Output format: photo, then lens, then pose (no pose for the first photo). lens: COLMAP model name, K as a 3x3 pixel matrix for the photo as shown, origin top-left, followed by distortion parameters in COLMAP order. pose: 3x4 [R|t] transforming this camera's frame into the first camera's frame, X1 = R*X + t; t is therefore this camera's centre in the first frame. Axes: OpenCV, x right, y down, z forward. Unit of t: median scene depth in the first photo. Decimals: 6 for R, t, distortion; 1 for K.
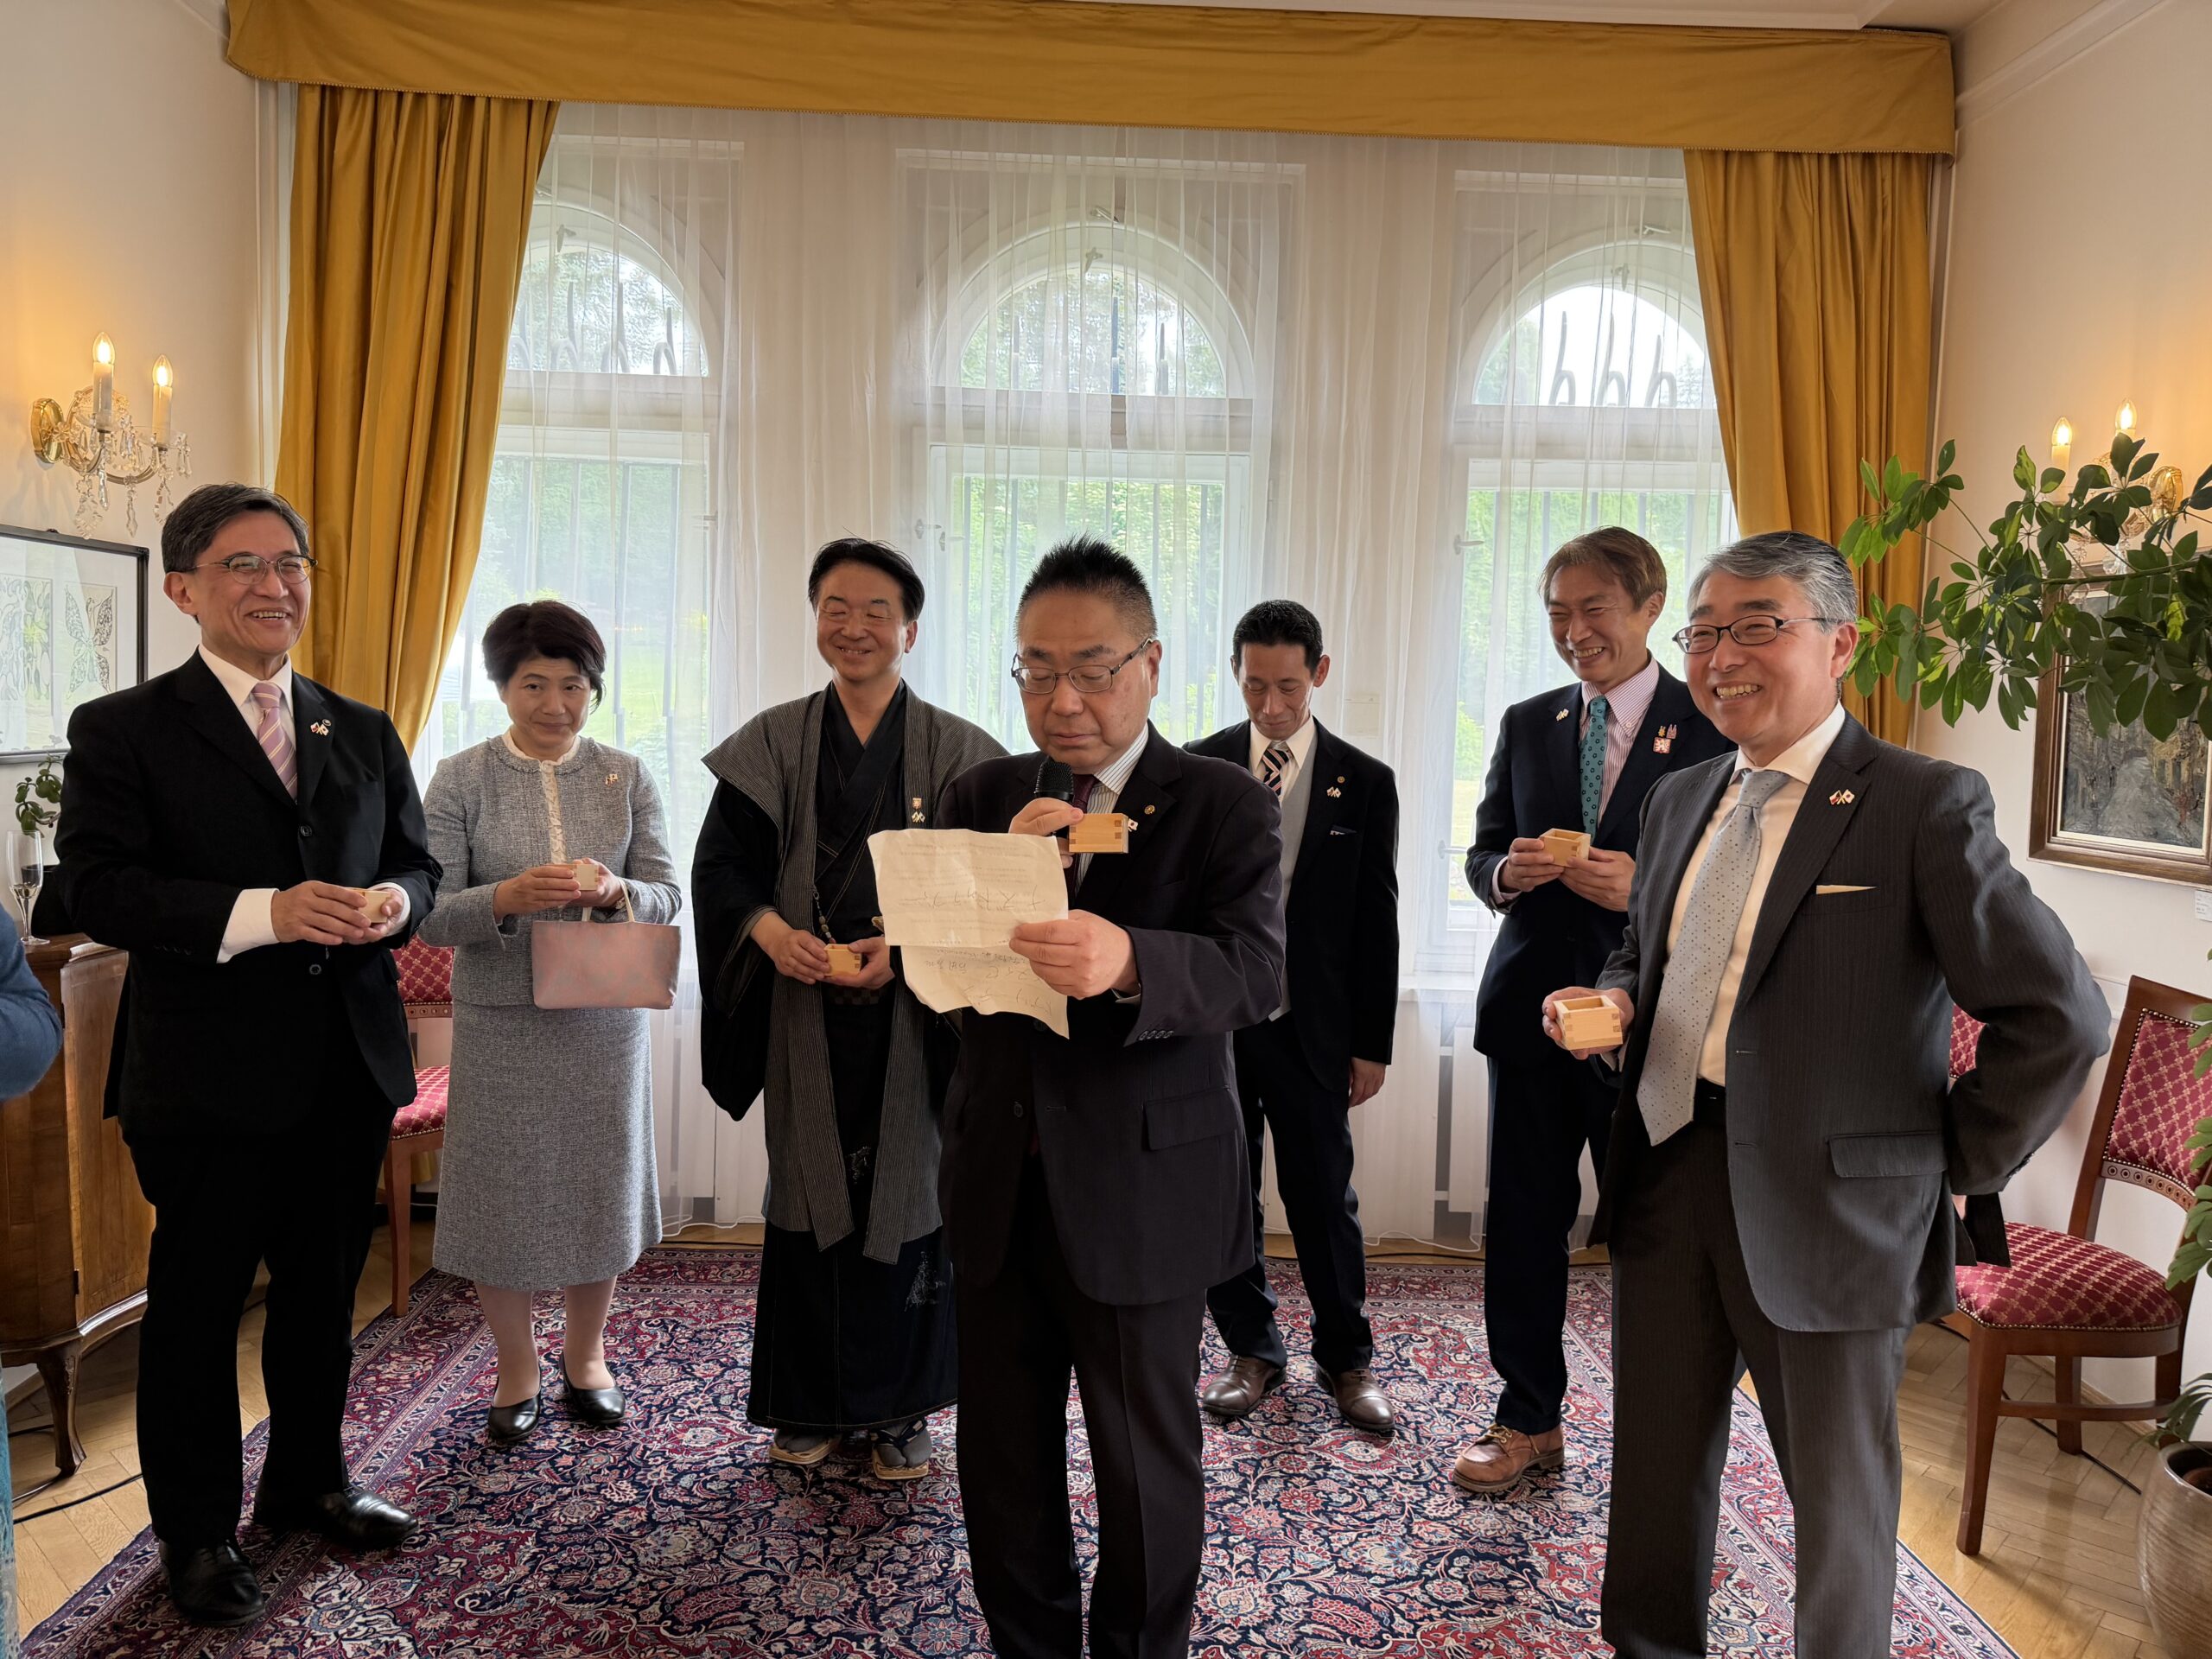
lens RADIAL K [[1567.4, 0, 1098.6], [0, 1567.4, 840.6], [0, 0, 1]] dist [-0.003813, -0.013248]
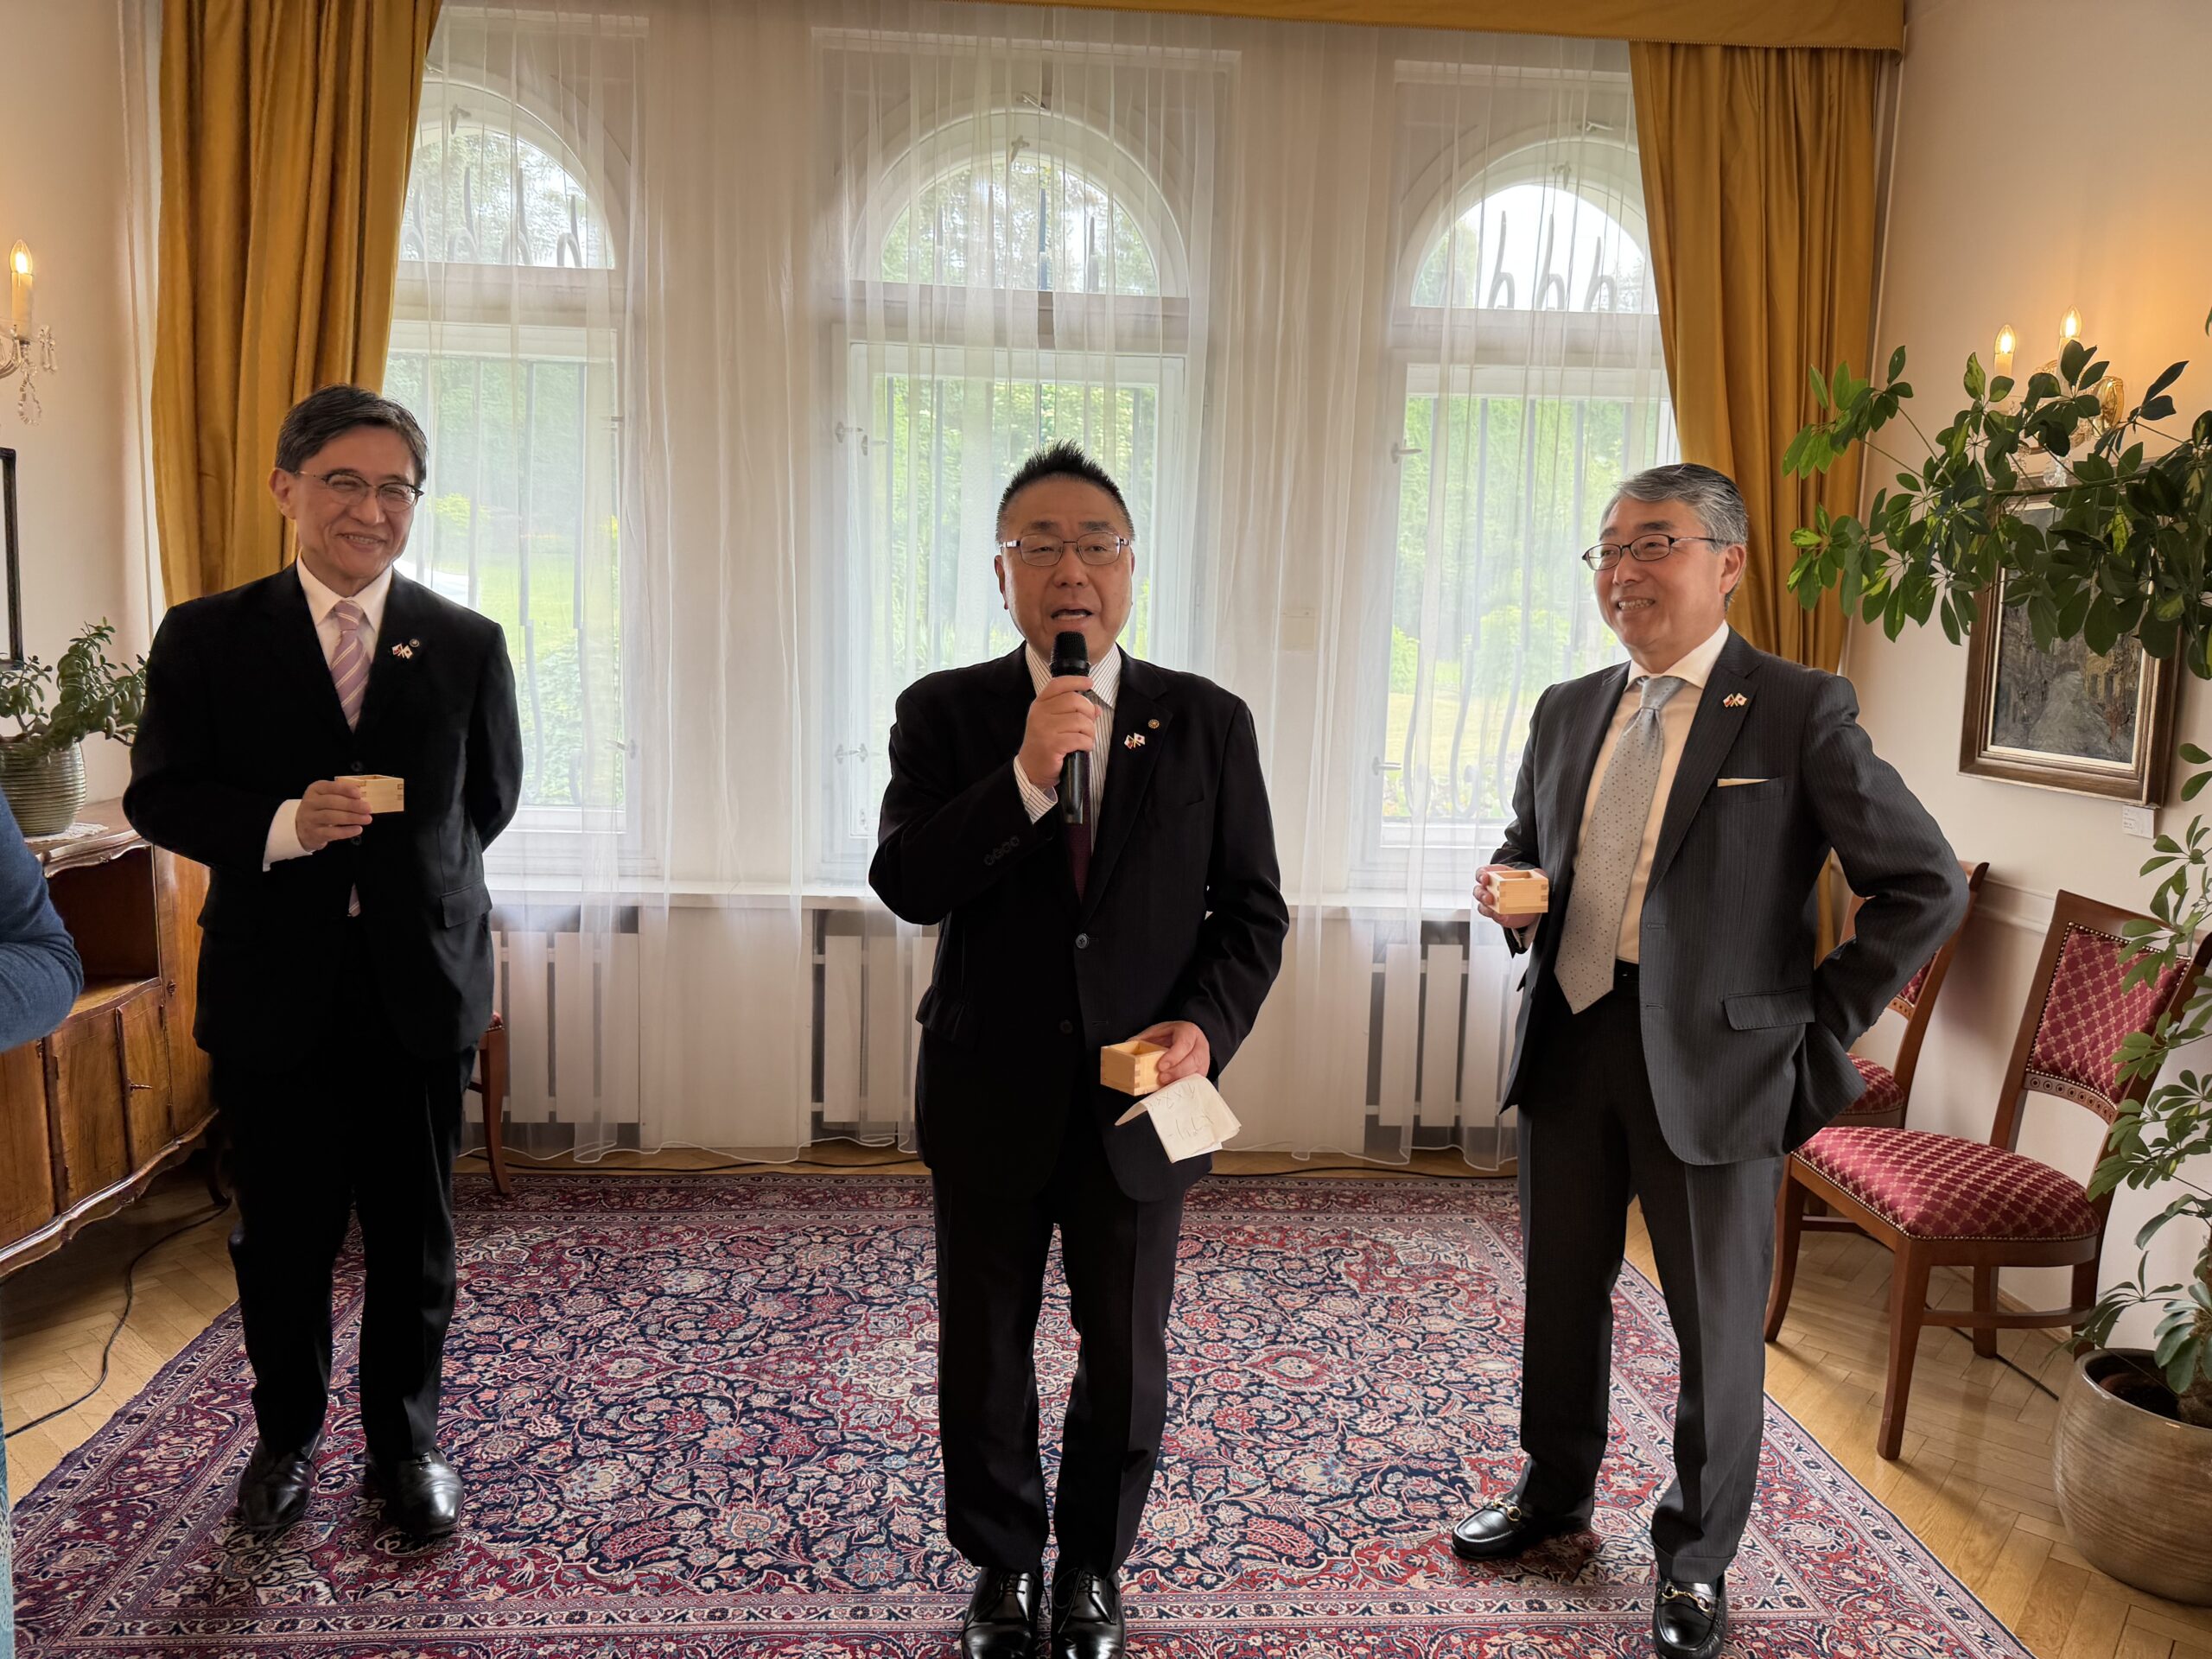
lens RADIAL K [[1567.4, 0, 1098.0], [0, 1567.4, 848.4], [0, 0, 1]] dist [-0.003813, -0.013248]
pose [[0.999025, -0.005739, 0.043779, -0.000102], [0.003088, 0.998170, 0.060387, -0.003120], [-0.044046, -0.060193, 0.997214, 0.026558]]
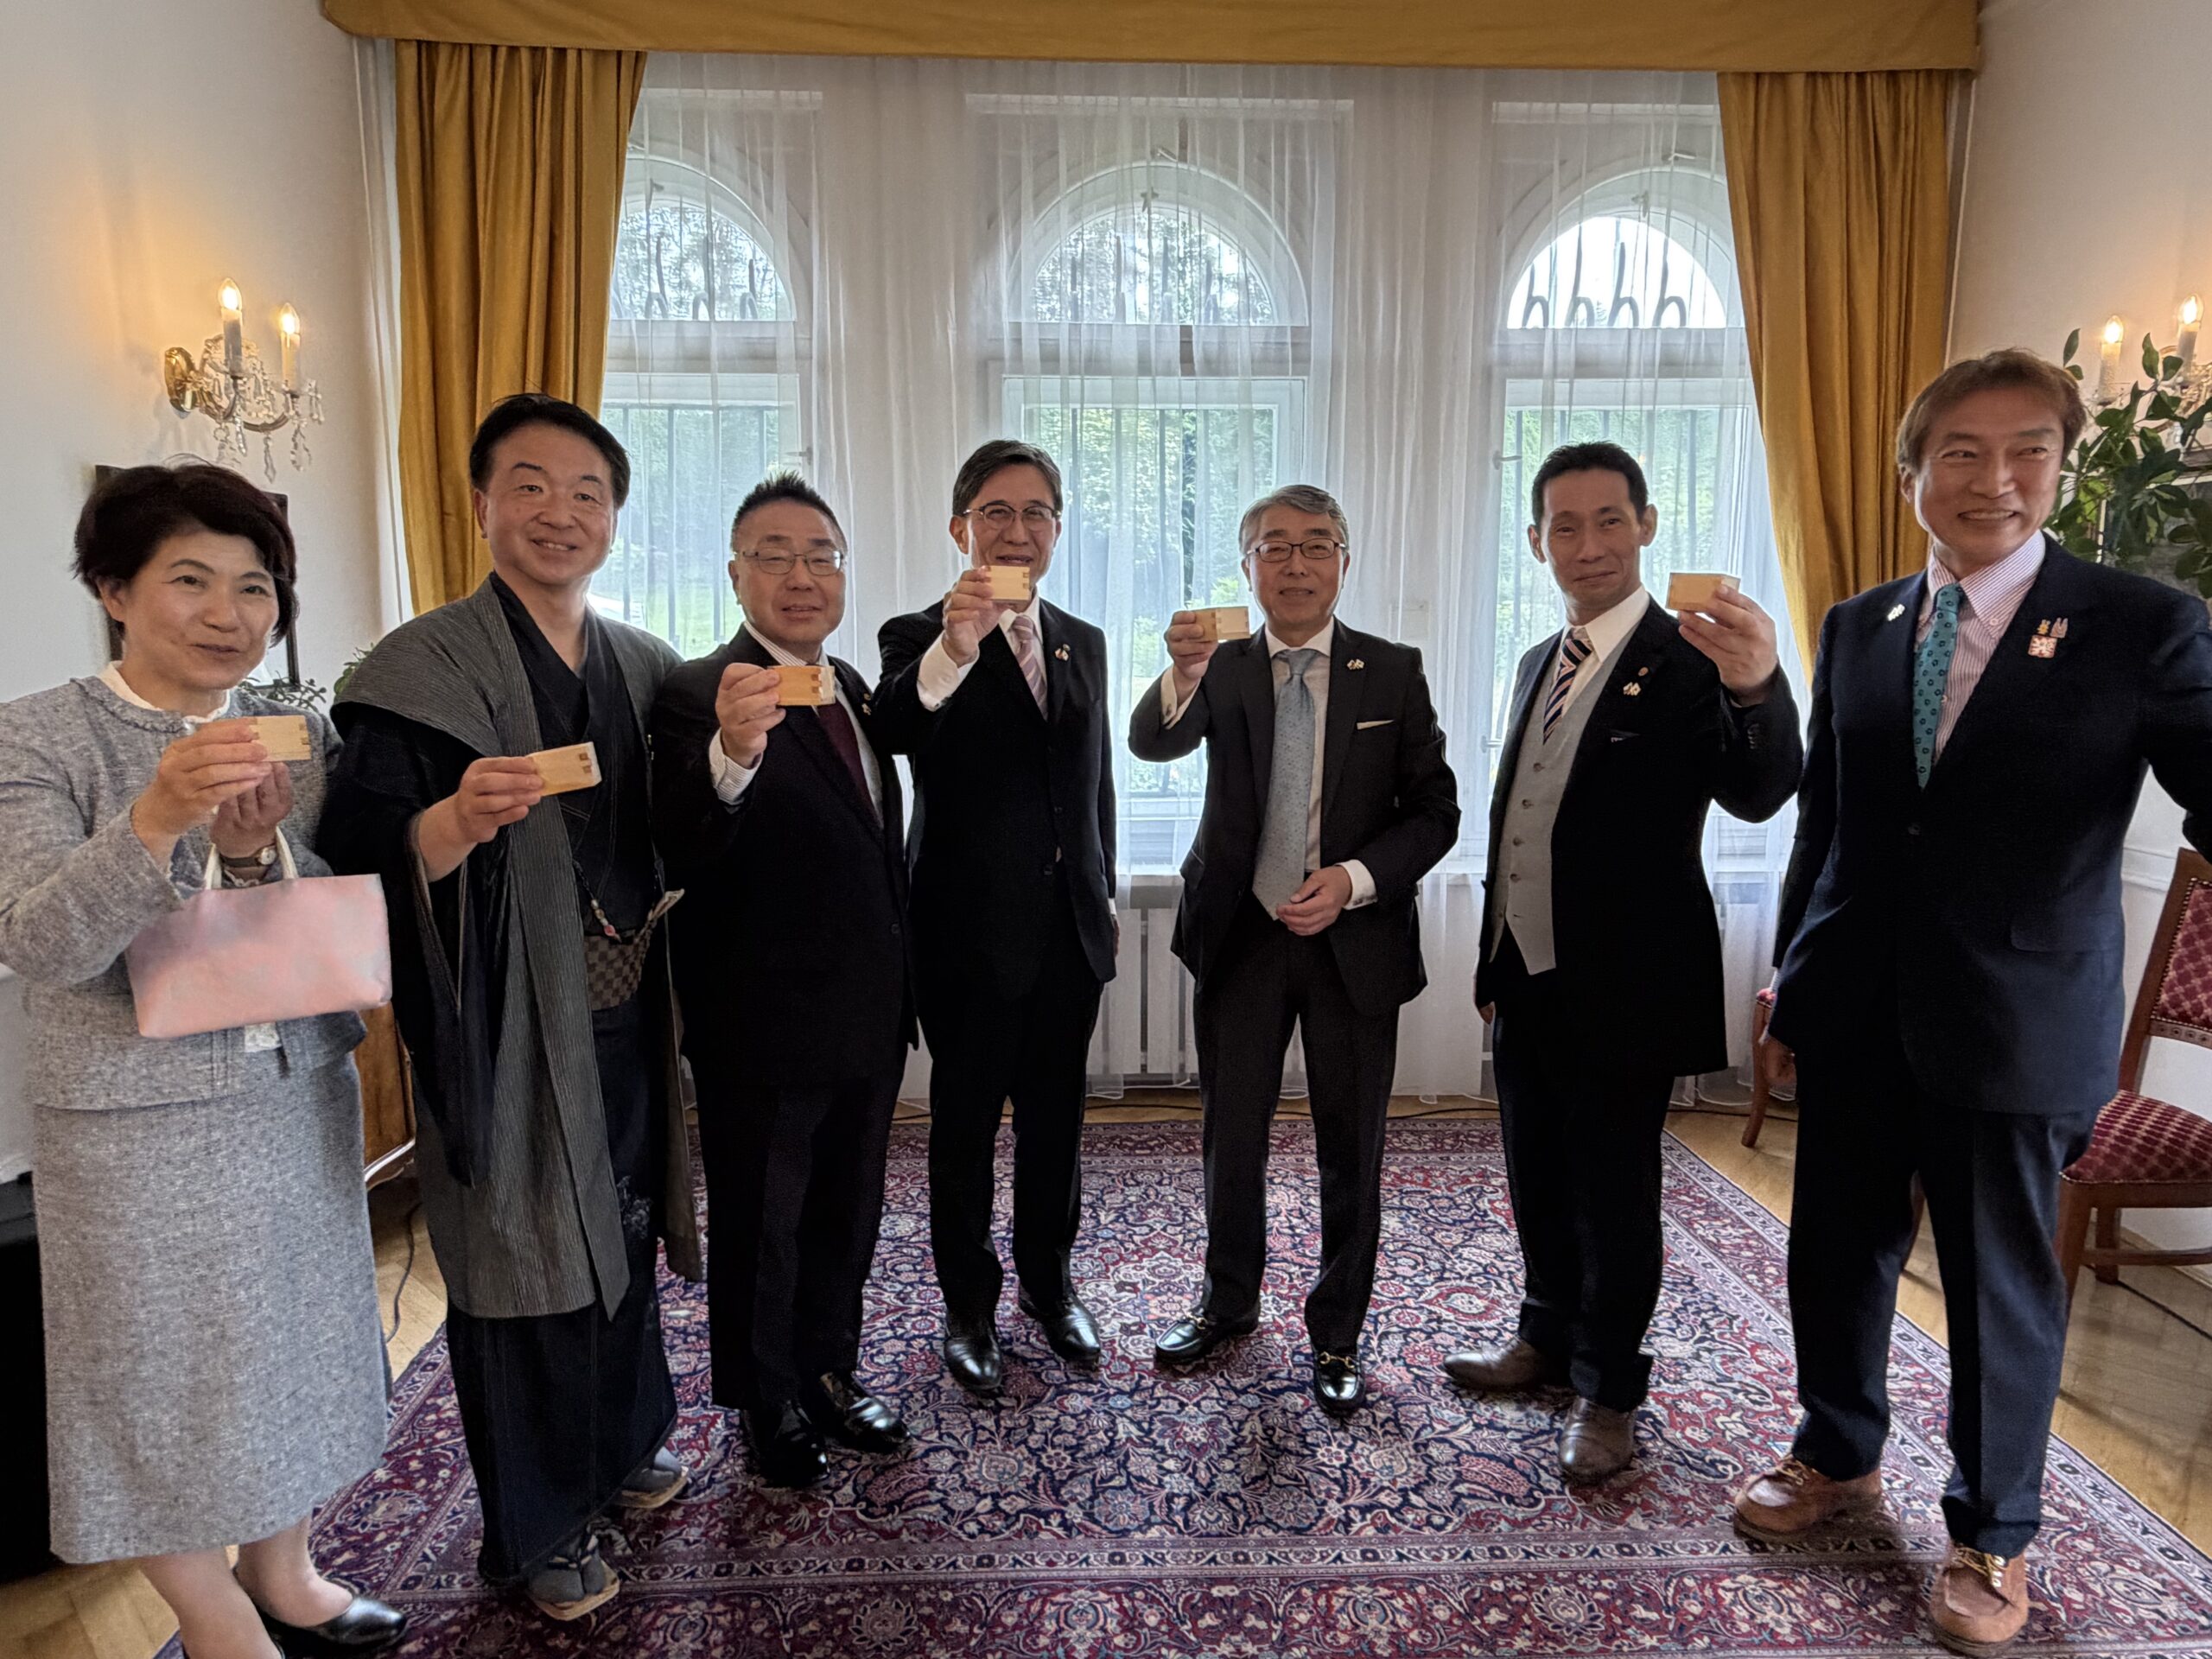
lens RADIAL K [[1325.3, 0, 1108.4], [0, 1325.3, 837.9], [0, 0, 1]] dist [-0.014102, 0.007720]
pose [[0.999549, -0.029534, 0.005434, -0.078917], [0.029046, 0.996786, 0.074666, -0.009641], [-0.007621, -0.074474, 0.997194, 0.109616]]
